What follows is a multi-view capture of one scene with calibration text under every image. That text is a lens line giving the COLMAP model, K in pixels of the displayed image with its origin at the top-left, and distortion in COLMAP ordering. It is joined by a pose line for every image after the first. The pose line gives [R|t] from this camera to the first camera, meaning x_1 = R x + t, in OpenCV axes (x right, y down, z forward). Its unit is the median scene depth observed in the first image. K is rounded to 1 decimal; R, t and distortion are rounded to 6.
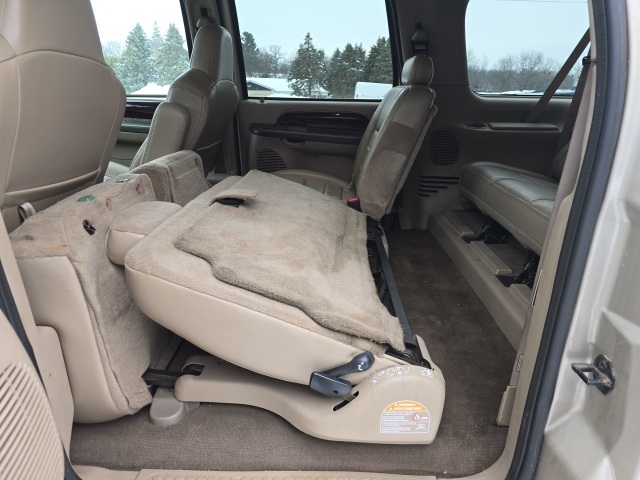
lens RADIAL K [[430.2, 0, 320.0], [0, 430.2, 240.0], [0, 0, 1]] dist [0.007817, 0.002590]
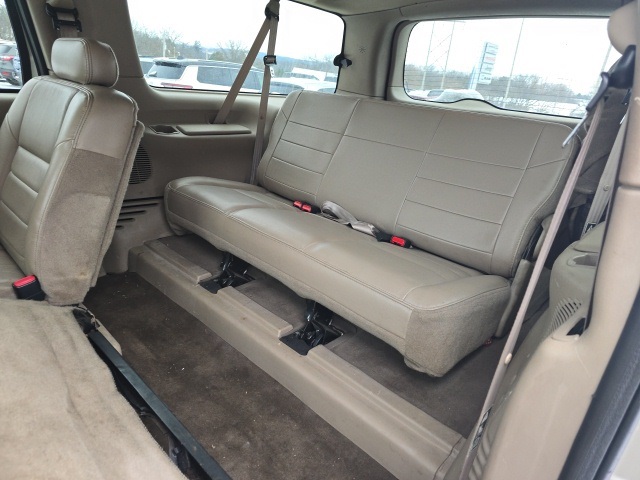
lens RADIAL K [[428.3, 0, 321.1], [0, 428.3, 227.6], [0, 0, 1]] dist [0.029596, 0.000878]
pose [[0.670372, -0.208950, 0.711998, -0.057911], [0.169899, 0.977266, 0.126832, -0.173115], [-0.722313, 0.035943, 0.690632, 0.306569]]
